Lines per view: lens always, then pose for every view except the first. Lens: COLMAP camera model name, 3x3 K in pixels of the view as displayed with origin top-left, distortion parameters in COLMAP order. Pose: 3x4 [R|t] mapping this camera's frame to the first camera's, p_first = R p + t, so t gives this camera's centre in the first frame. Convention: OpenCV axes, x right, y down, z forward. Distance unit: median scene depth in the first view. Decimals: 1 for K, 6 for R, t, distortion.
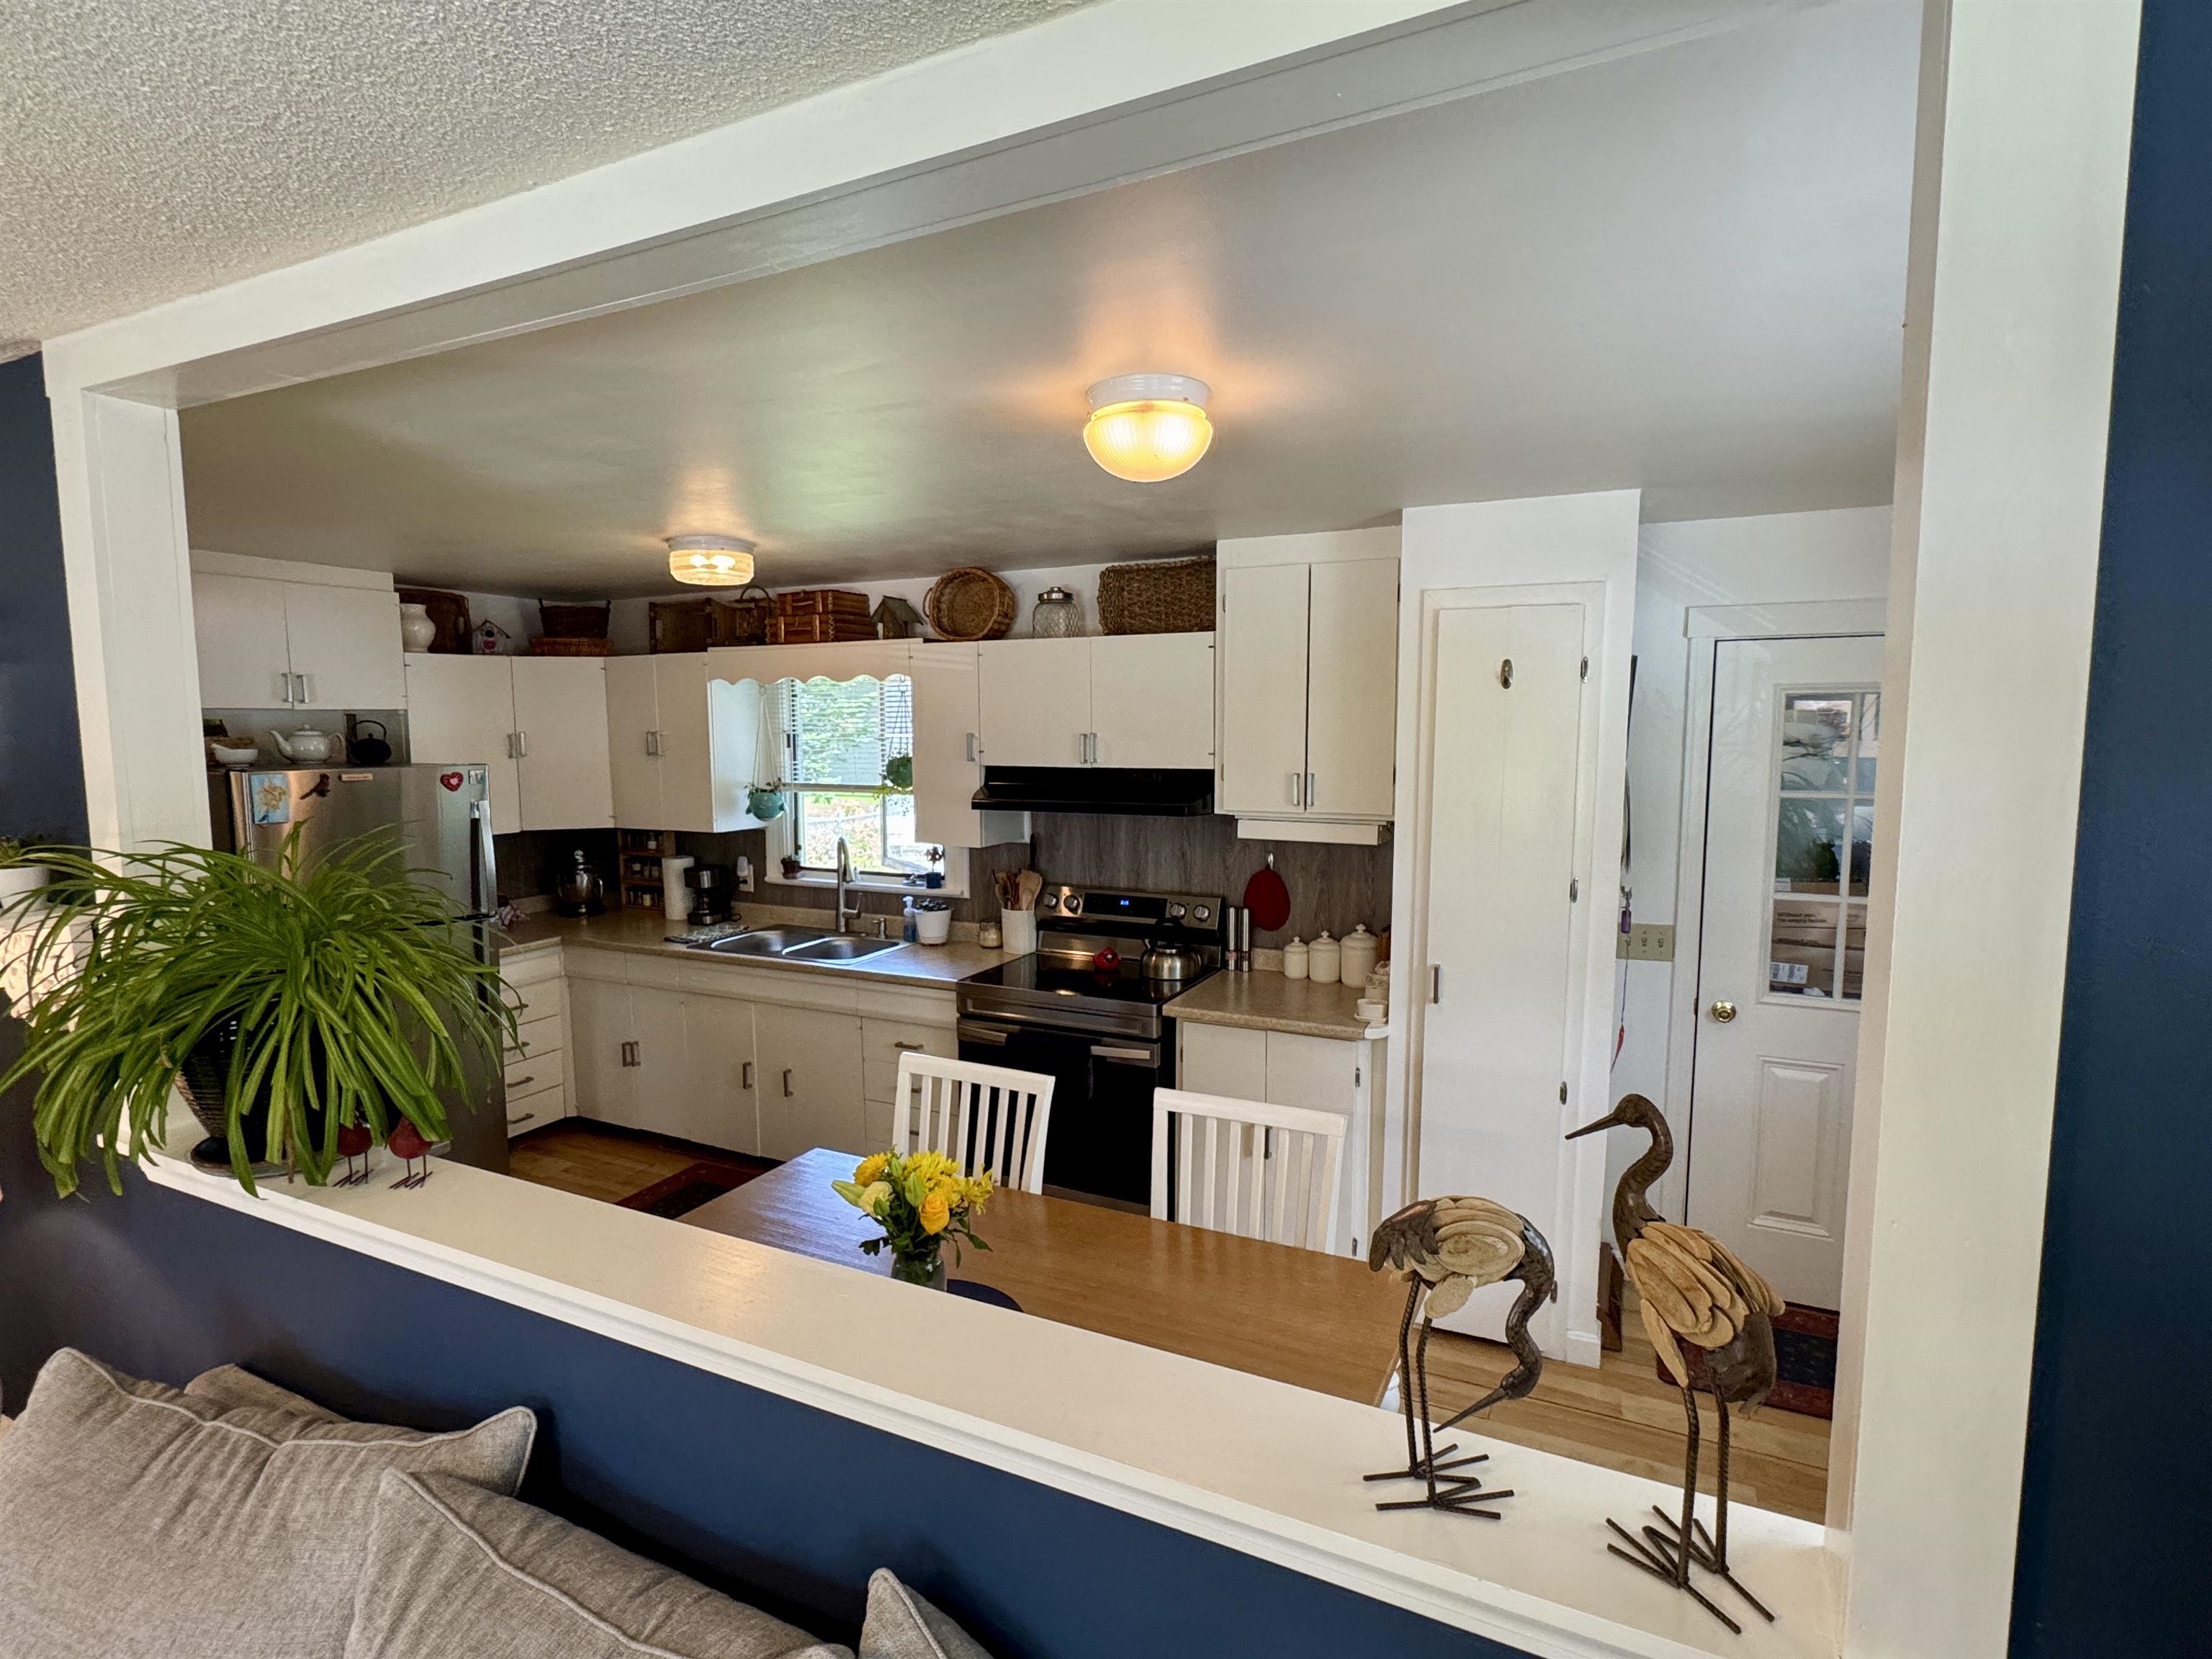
lens RADIAL K [[1111.1, 0, 1106.2], [0, 1111.1, 838.1], [0, 0, 1]] dist [-0.003148, -0.000143]
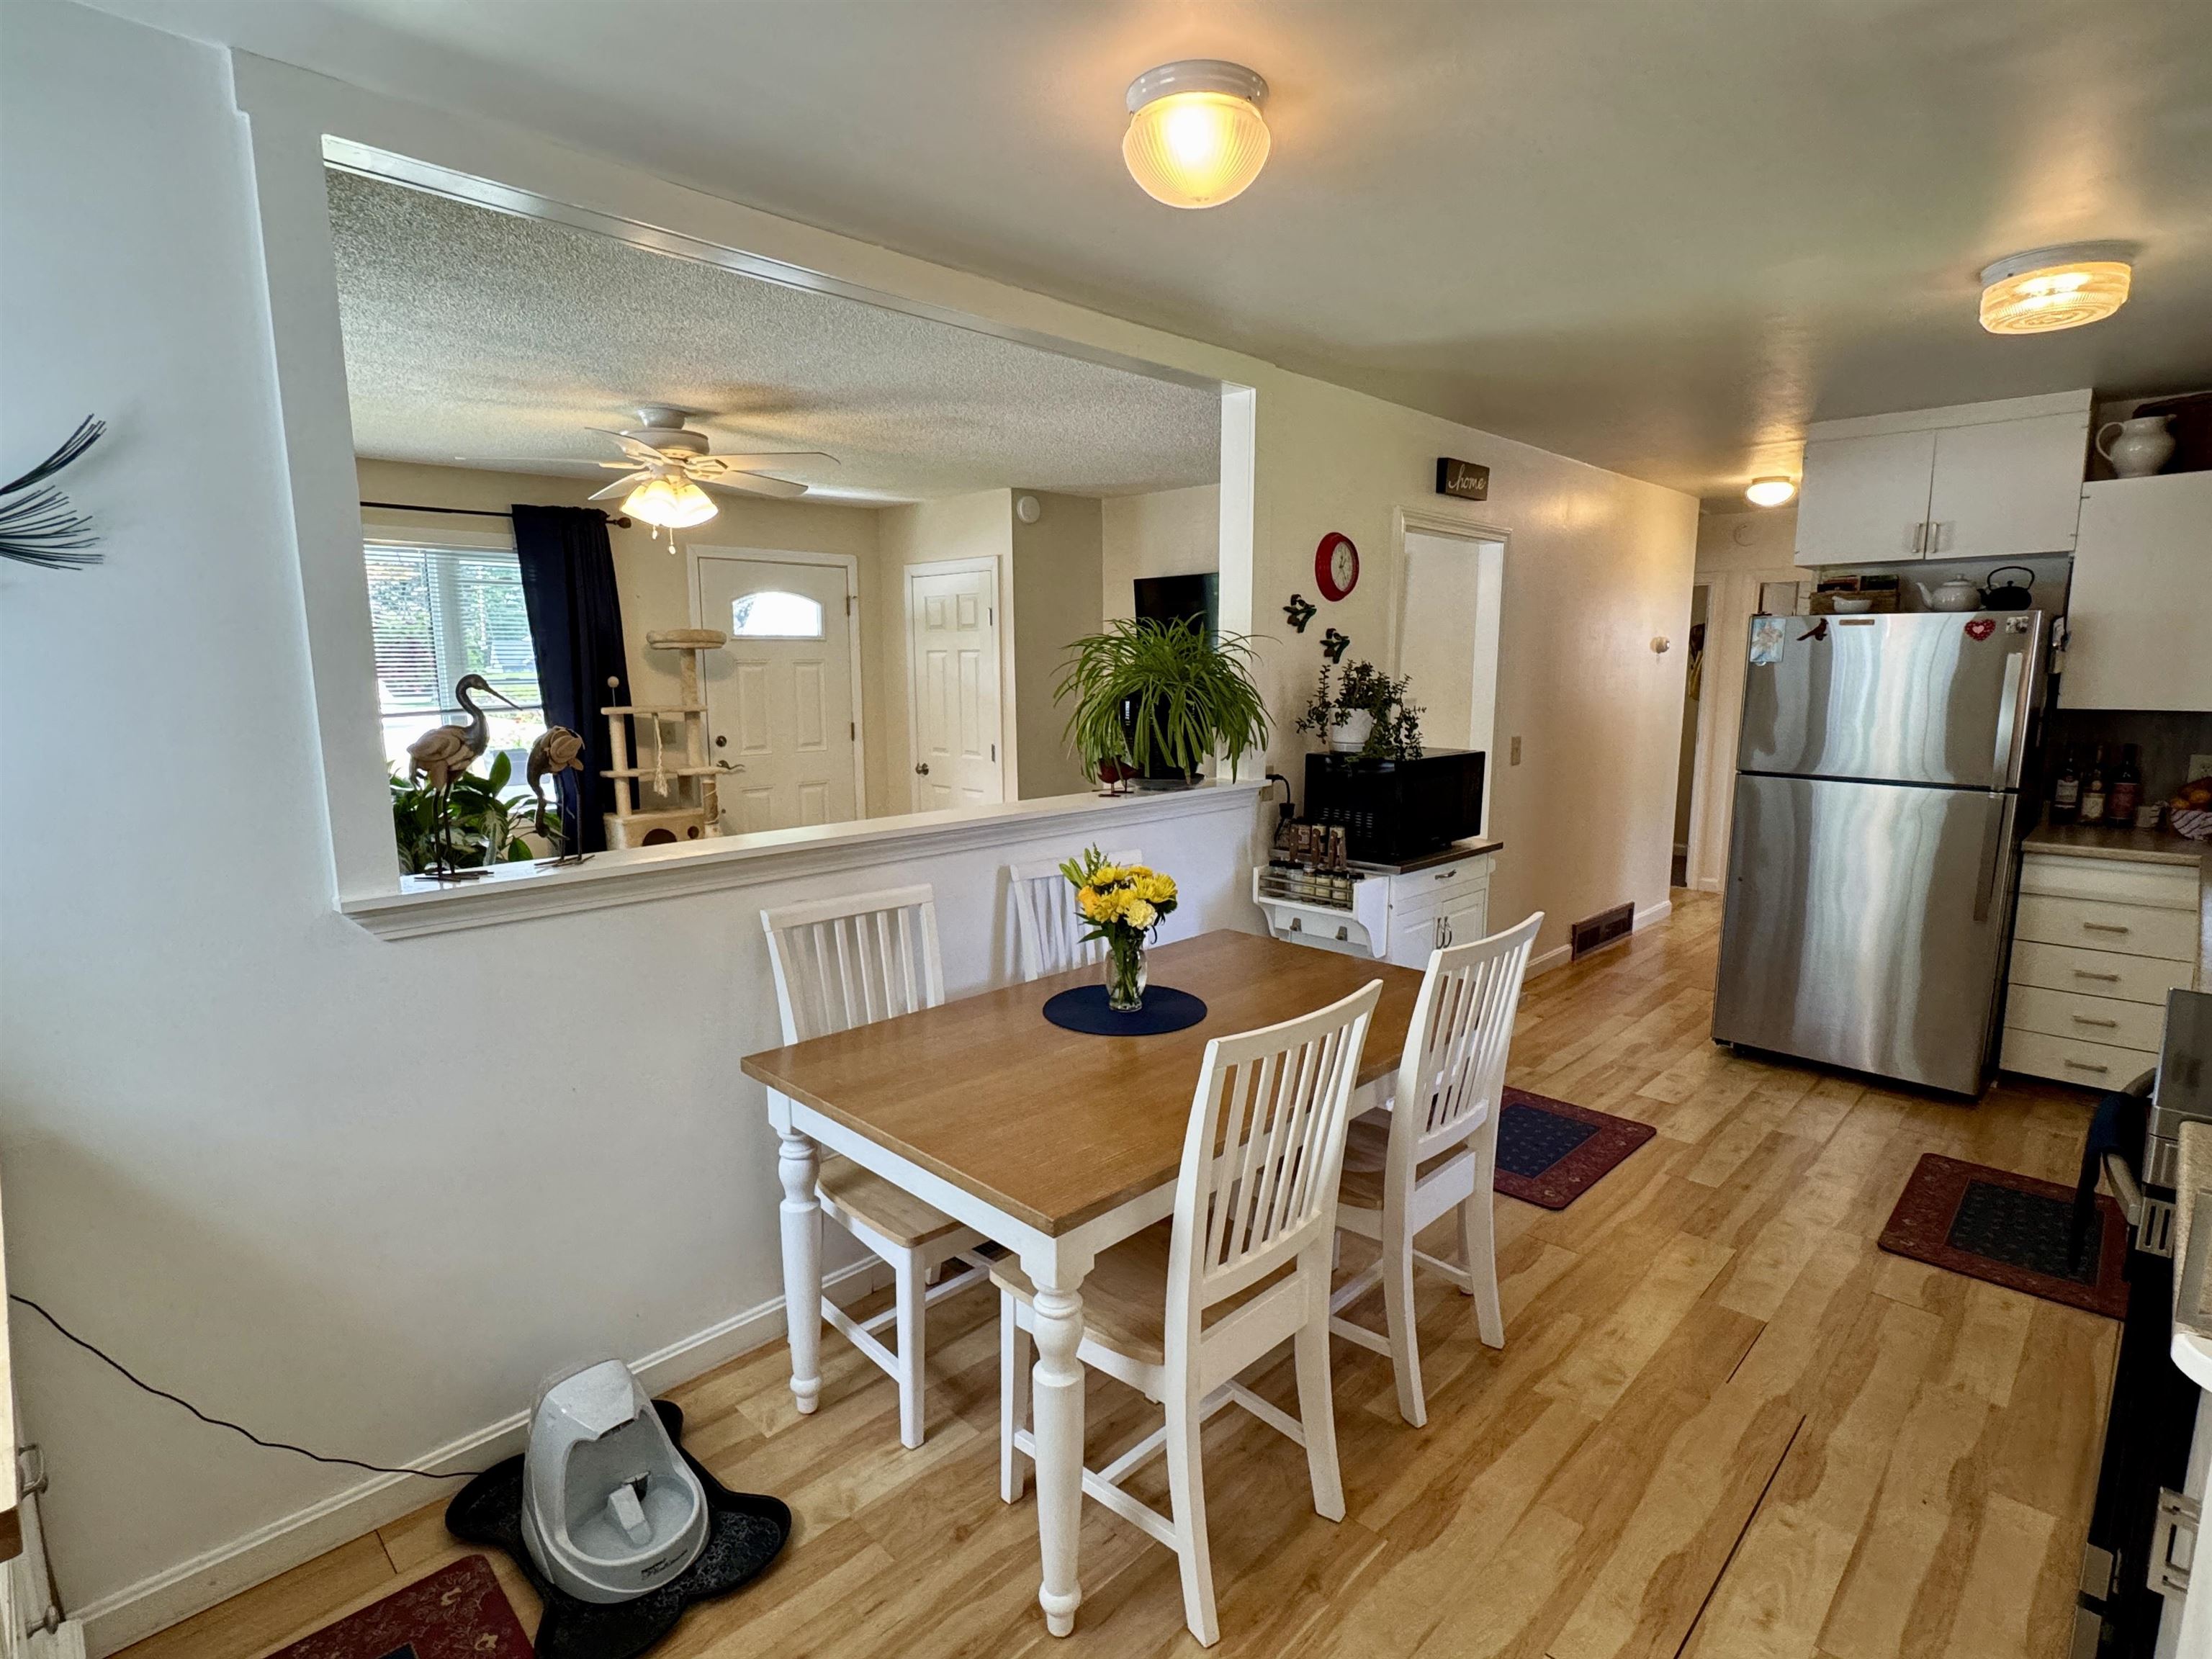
lens RADIAL K [[1111.1, 0, 1106.2], [0, 1111.1, 838.1], [0, 0, 1]] dist [-0.003148, -0.000143]
pose [[-0.318544, 0.155350, -0.935091, 0.450378], [-0.090793, 0.976943, 0.193232, 0.003150], [0.943550, 0.146452, -0.297095, 0.596176]]
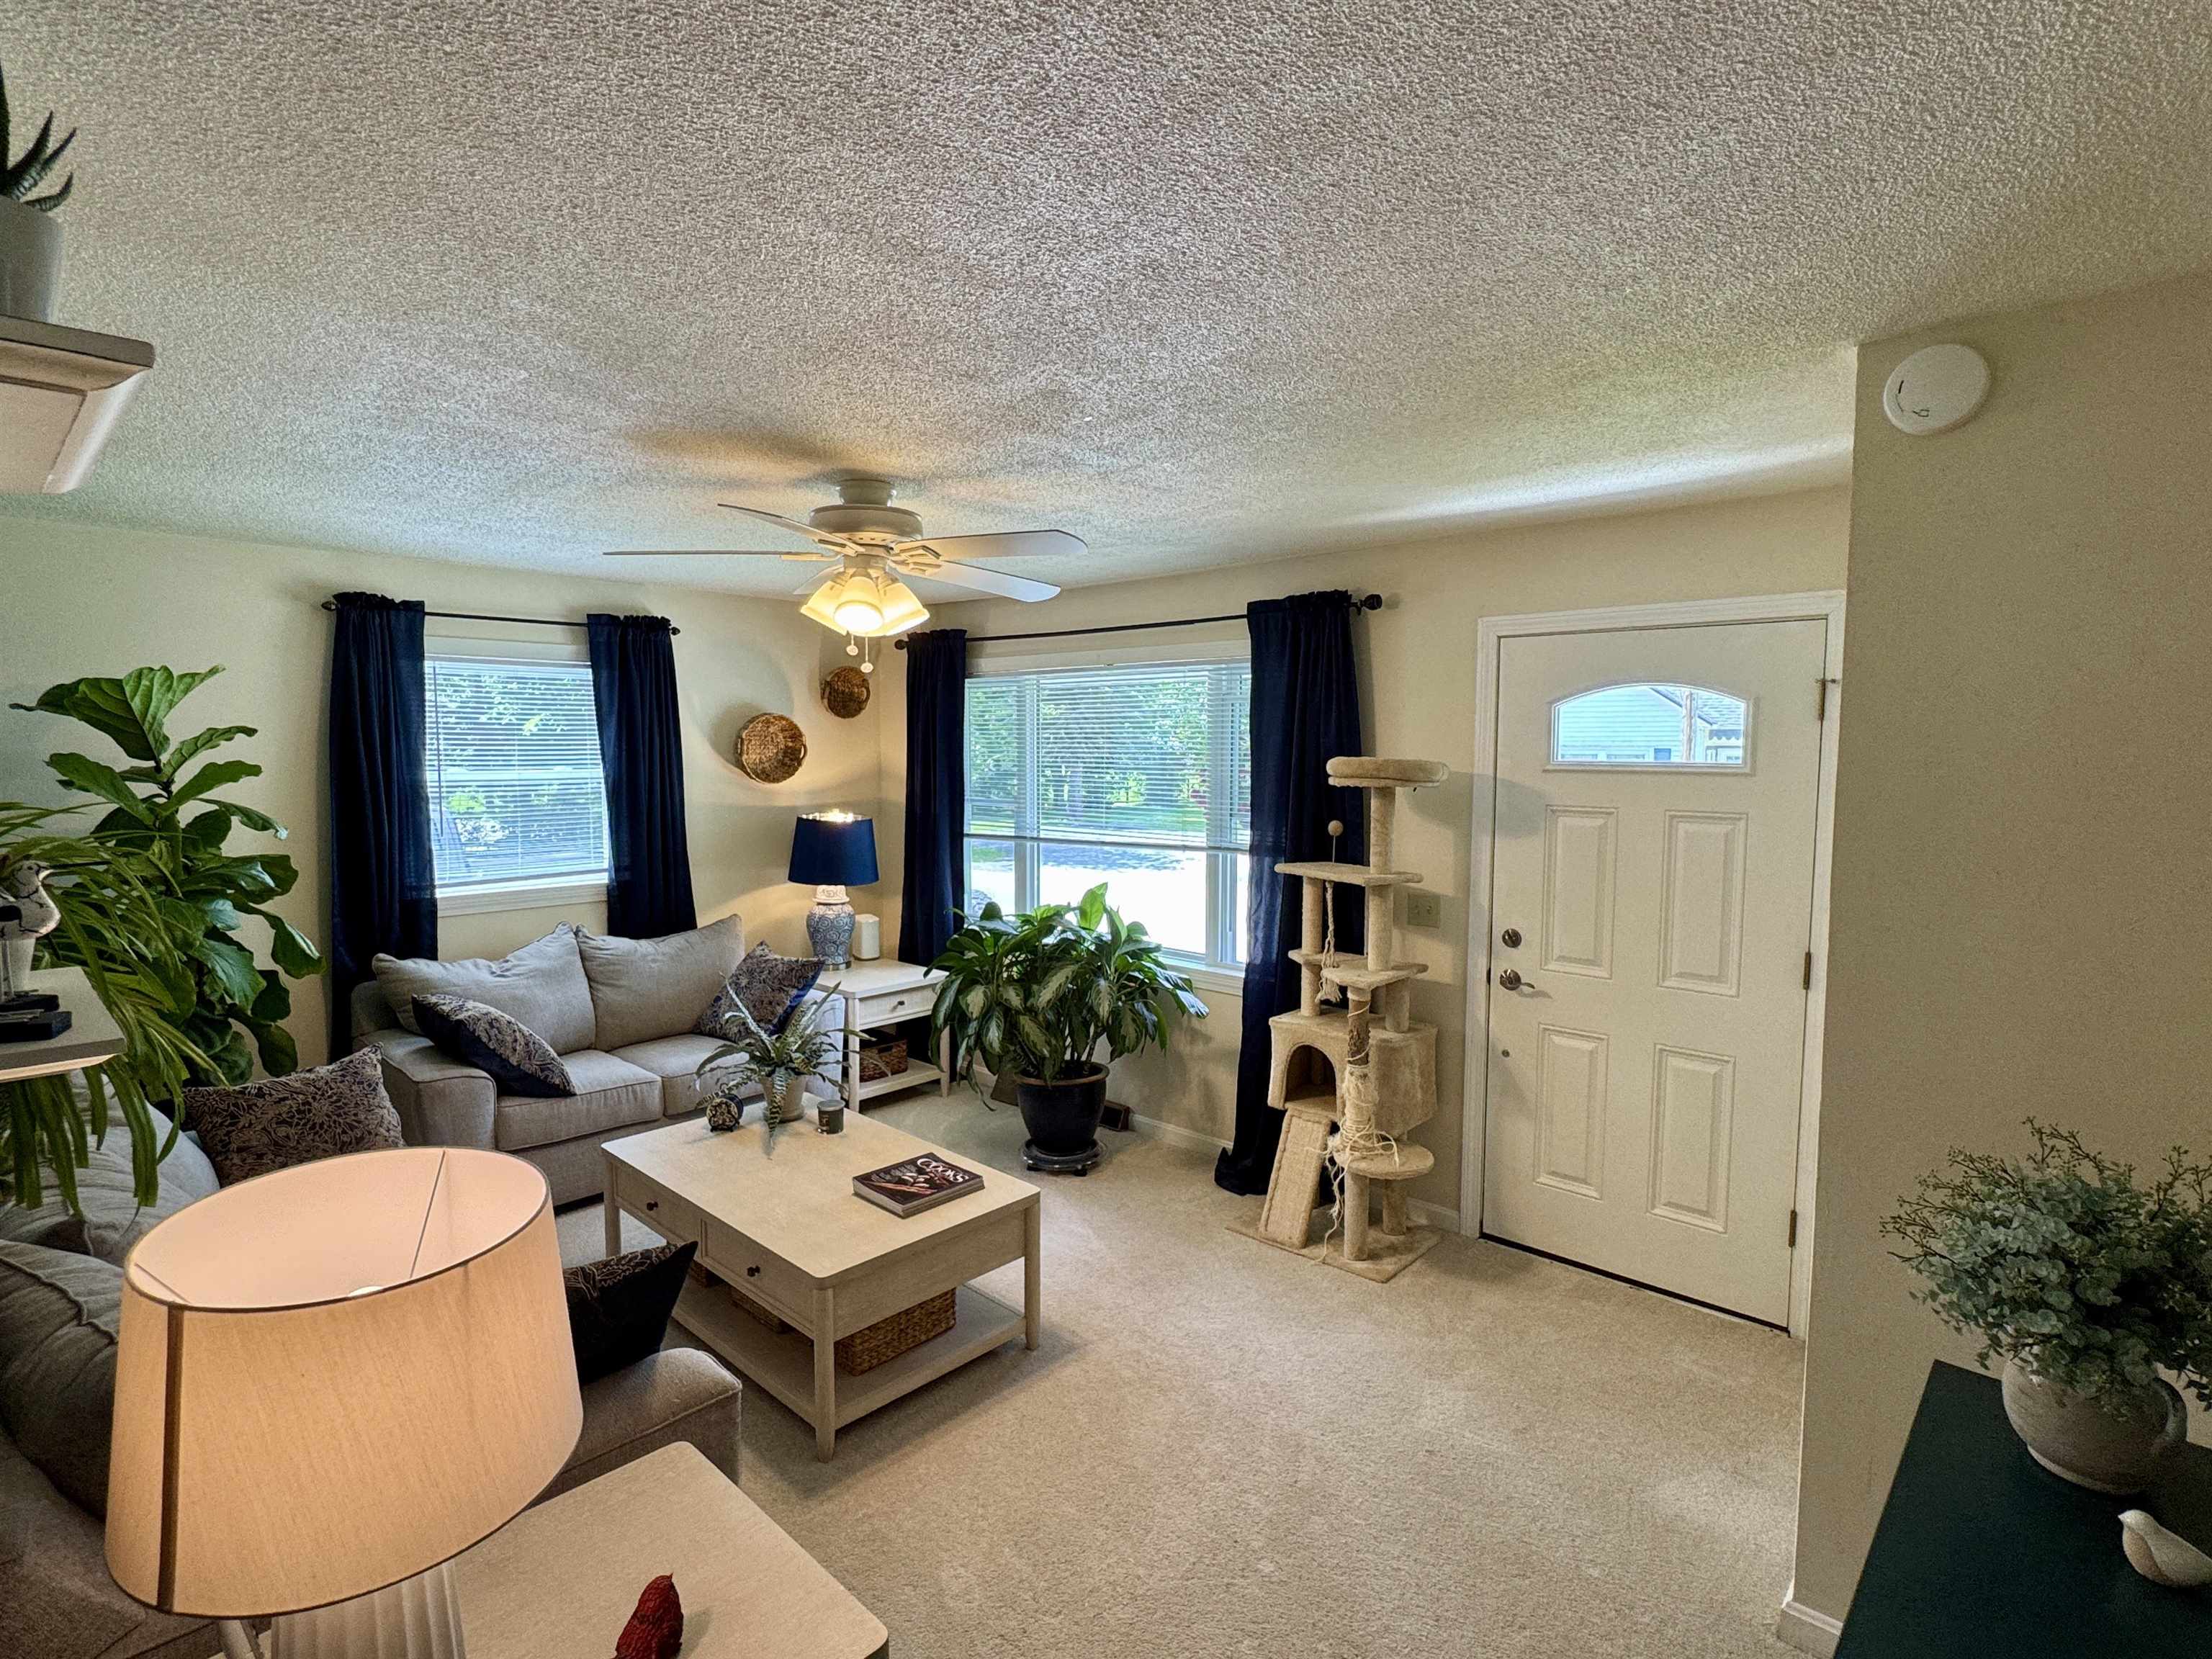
lens RADIAL K [[1111.1, 0, 1106.2], [0, 1111.1, 838.1], [0, 0, 1]] dist [-0.003148, -0.000143]
pose [[-0.956291, -0.025586, 0.291294, -0.695787], [0.029645, 0.982549, 0.183624, -0.039300], [-0.290909, 0.184234, -0.938845, 0.564035]]
